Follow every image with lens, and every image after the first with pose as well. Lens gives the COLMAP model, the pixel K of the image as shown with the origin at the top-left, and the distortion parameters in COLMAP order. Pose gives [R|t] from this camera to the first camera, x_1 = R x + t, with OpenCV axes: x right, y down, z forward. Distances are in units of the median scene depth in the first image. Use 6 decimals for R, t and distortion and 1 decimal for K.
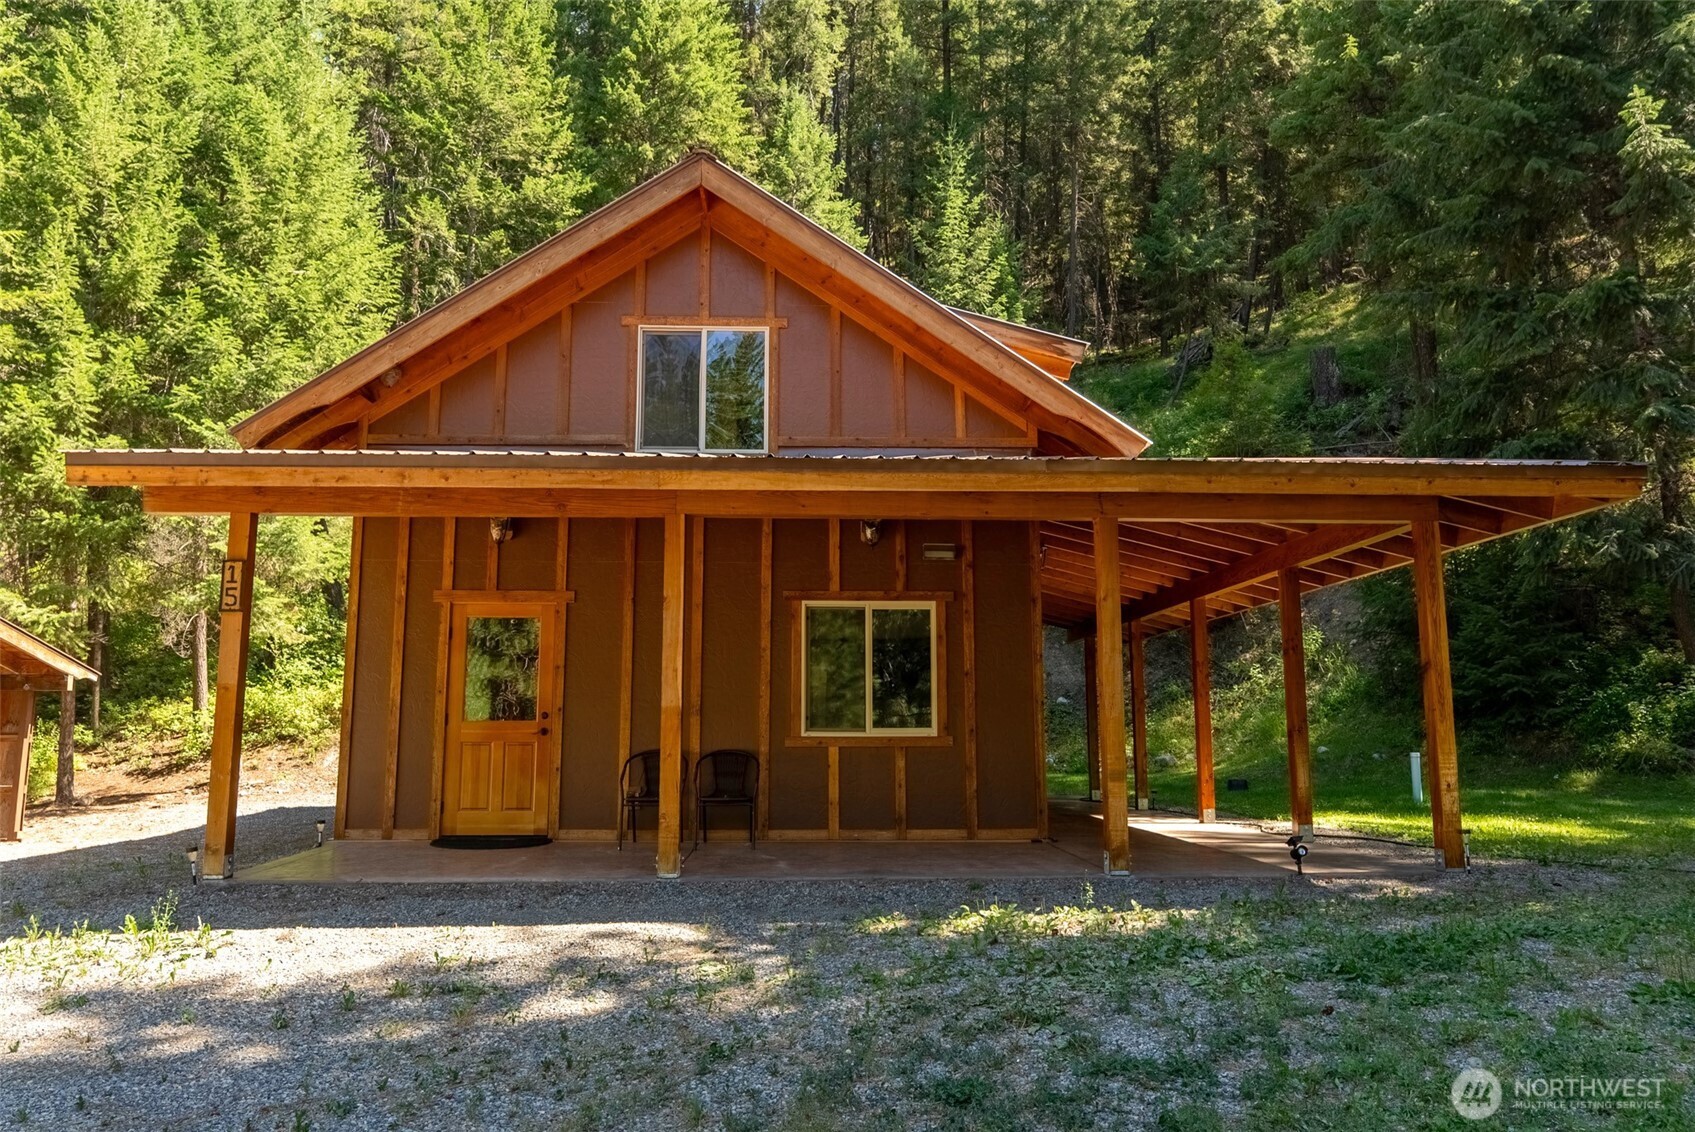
lens RADIAL K [[1157.3, 0, 844.7], [0, 1157.3, 567.4], [0, 0, 1]] dist [-0.006383, -0.010953]
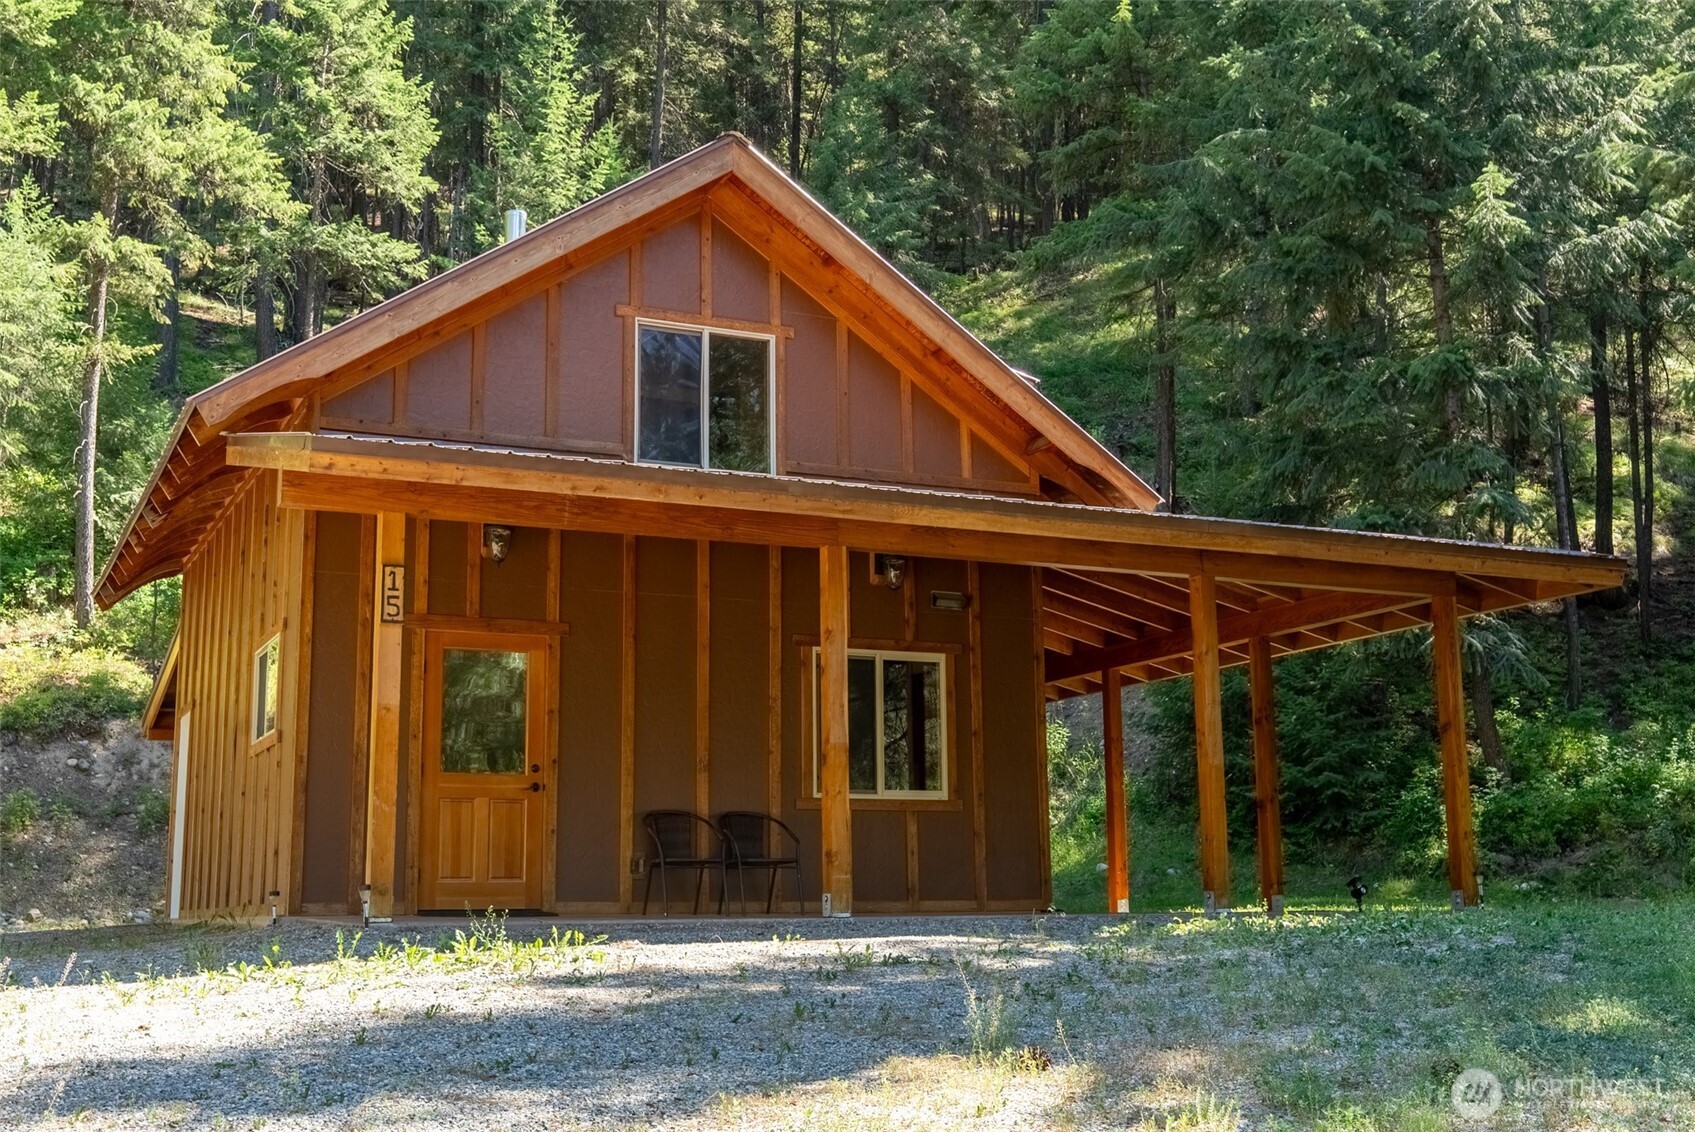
lens RADIAL K [[1897.2, 0, 849.3], [0, 1897.2, 563.4], [0, 0, 1]] dist [0.002652, 0.000000]
pose [[0.919343, 0.062229, 0.388505, -0.566503], [-0.045791, 0.997626, -0.051439, 0.037651], [-0.390783, 0.029500, 0.920010, -0.350008]]
